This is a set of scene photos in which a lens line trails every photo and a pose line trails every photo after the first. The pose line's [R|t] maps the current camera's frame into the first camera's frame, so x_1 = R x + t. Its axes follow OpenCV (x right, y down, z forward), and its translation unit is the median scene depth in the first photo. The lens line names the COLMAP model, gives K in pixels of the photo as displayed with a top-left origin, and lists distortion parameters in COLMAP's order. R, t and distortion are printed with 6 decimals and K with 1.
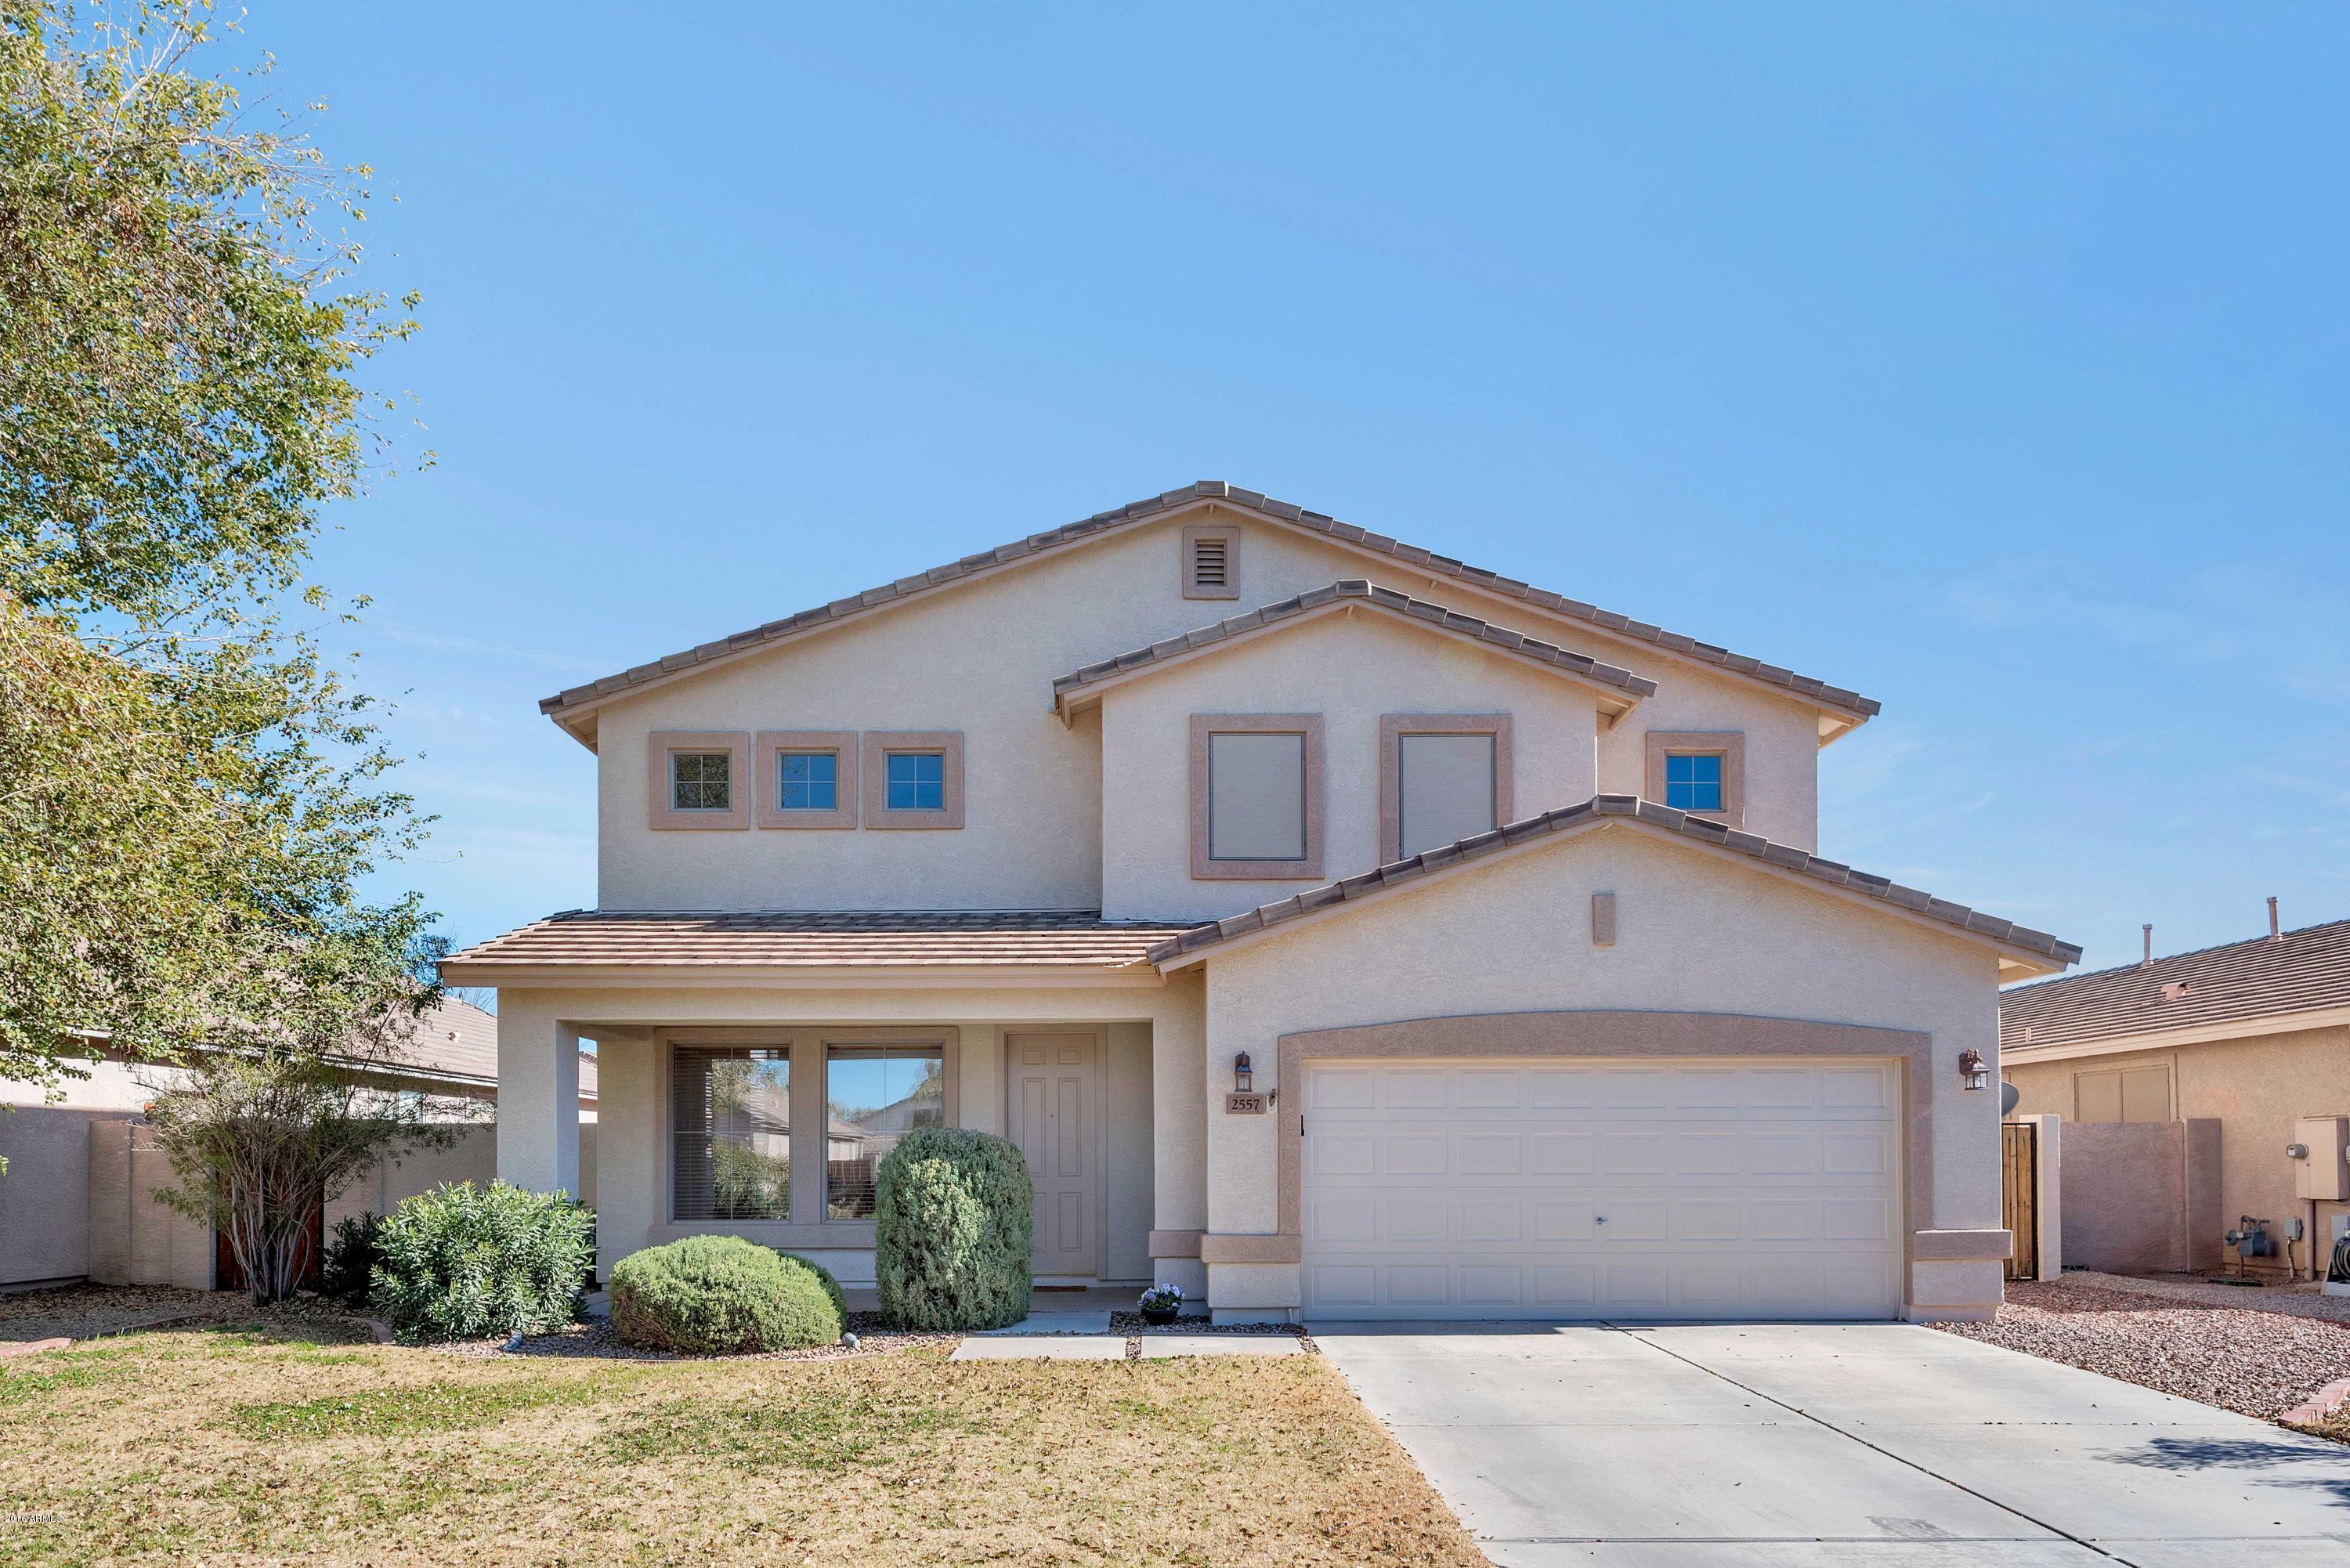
lens RADIAL K [[1339.9, 0, 1174.6], [0, 1339.9, 860.2], [0, 0, 1]] dist [0.001552, 0.000174]
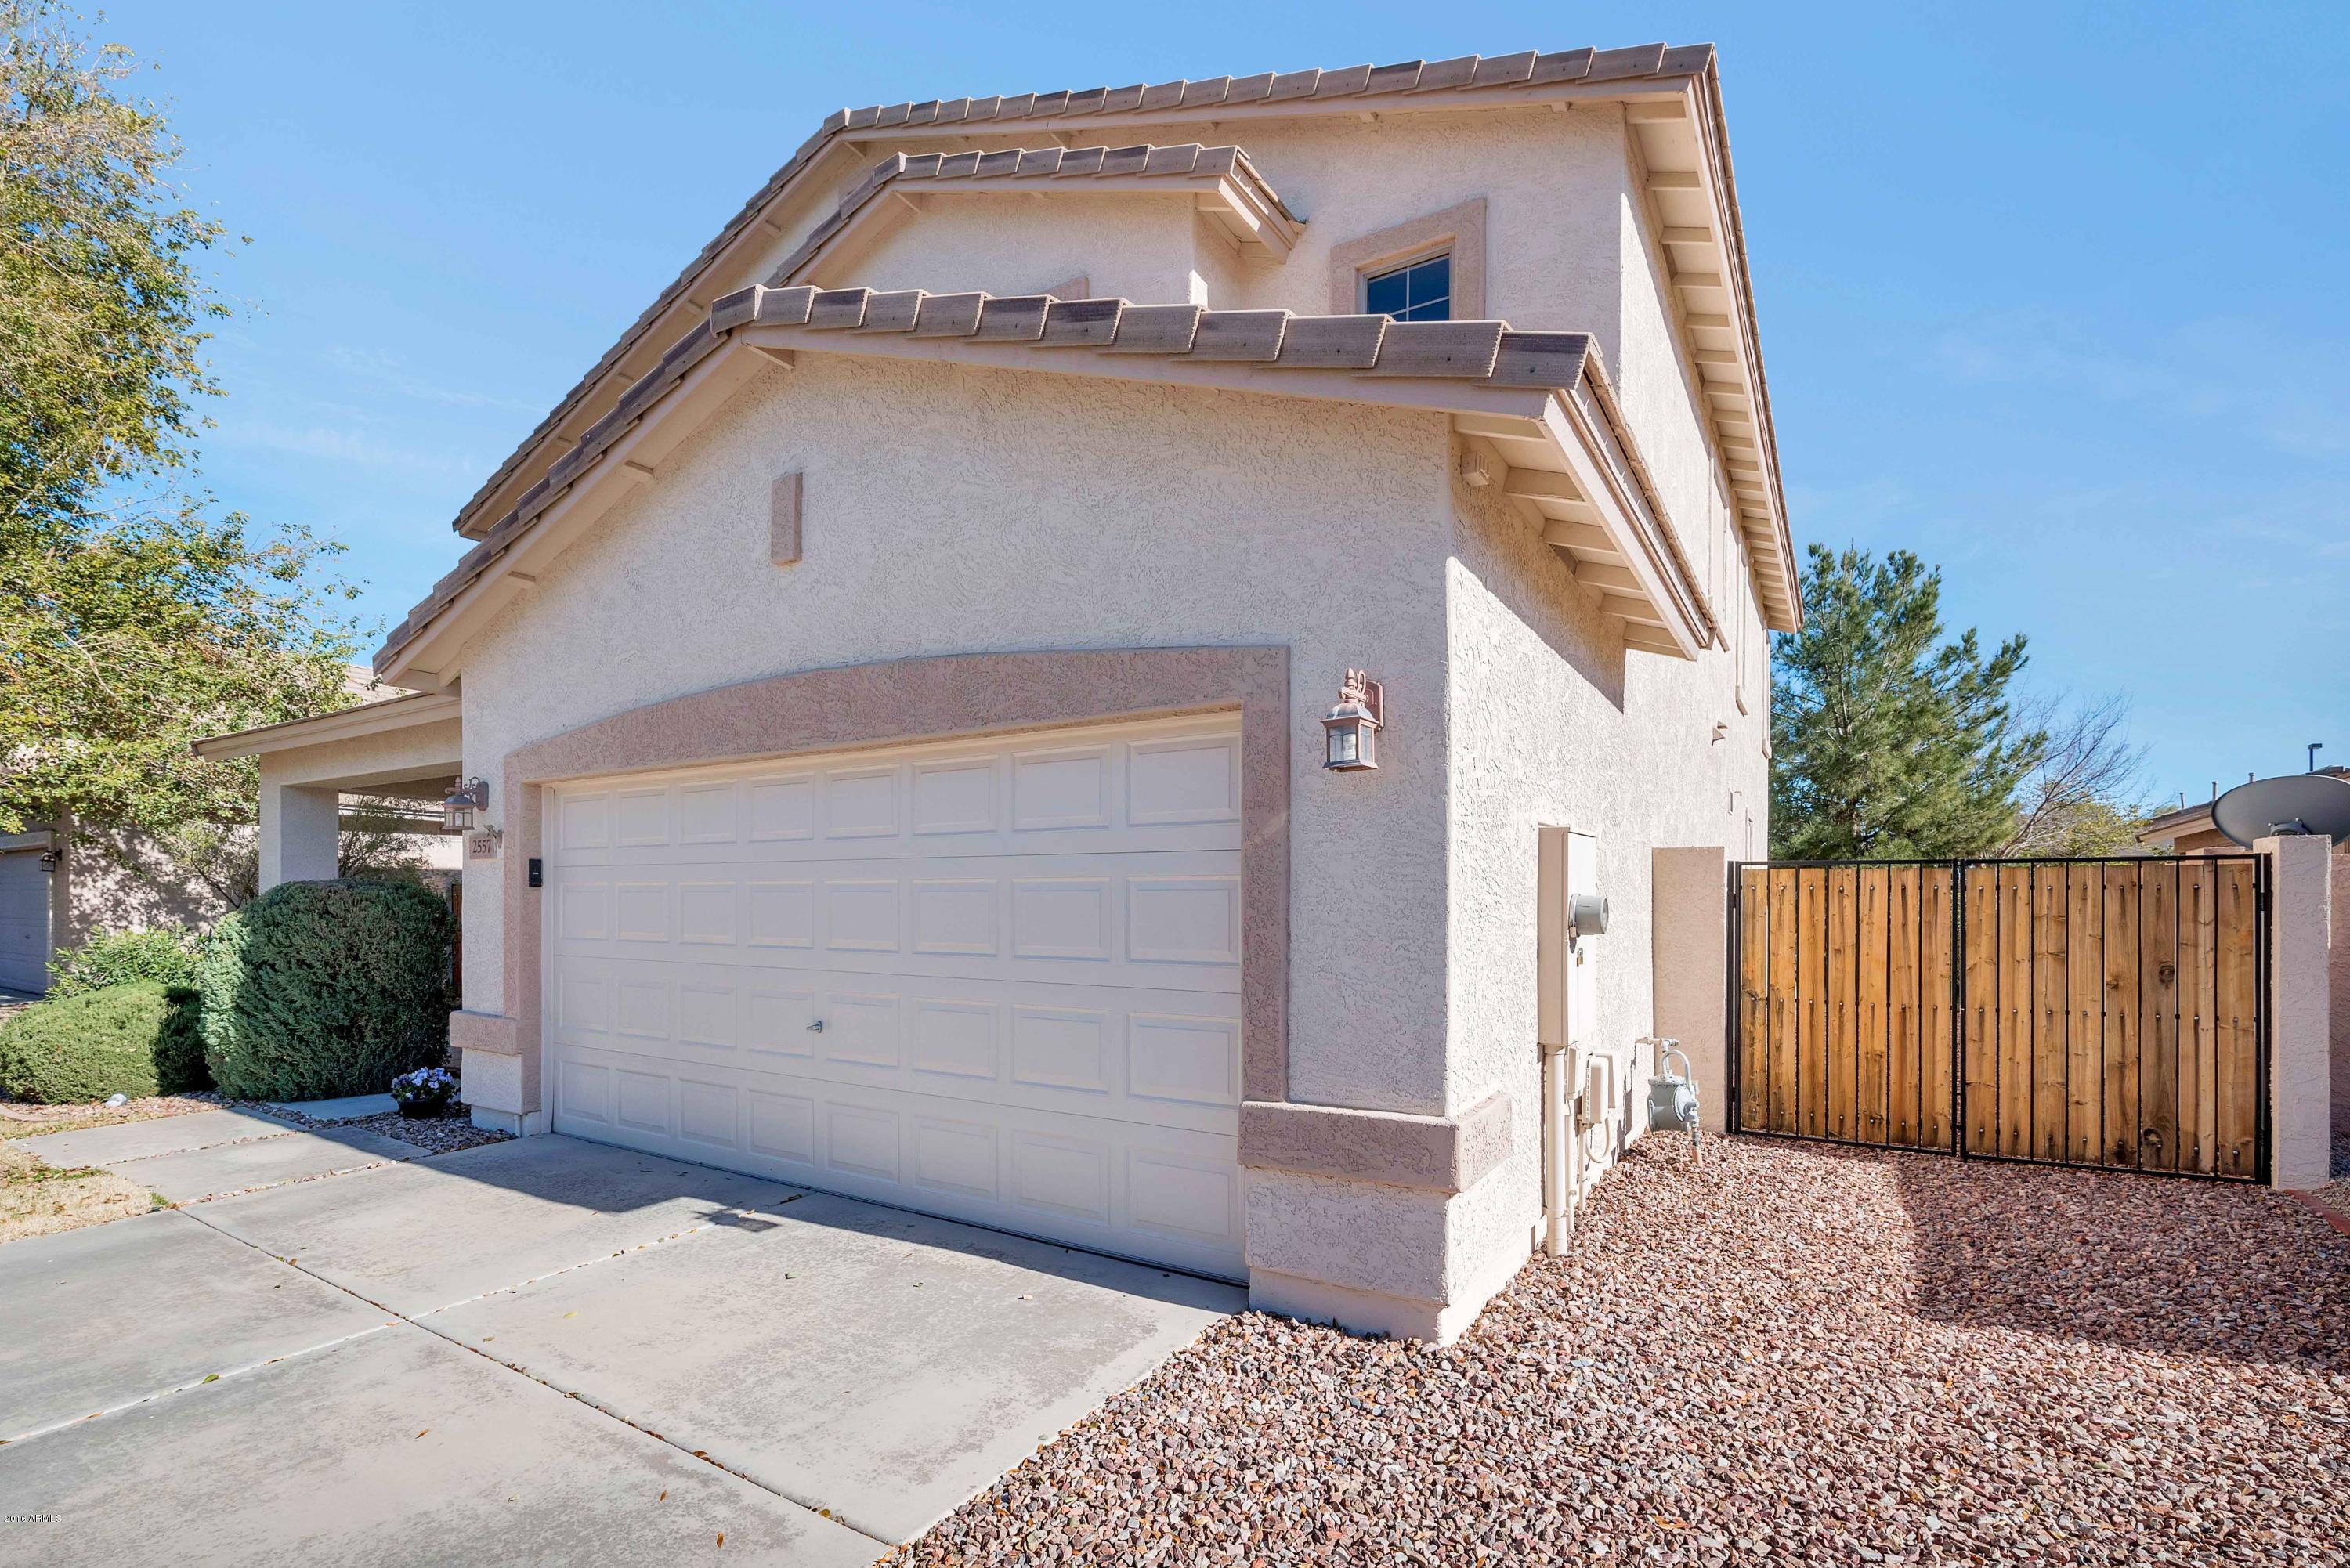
lens RADIAL K [[1061.3, 0, 1178.0], [0, 1061.3, 747.2], [0, 0, 1]] dist [-0.010550, -0.006129]
pose [[0.850775, -0.070999, -0.520712, 0.702741], [0.105980, 0.993654, 0.037673, 0.144185], [0.514733, -0.087237, 0.852901, 0.688430]]
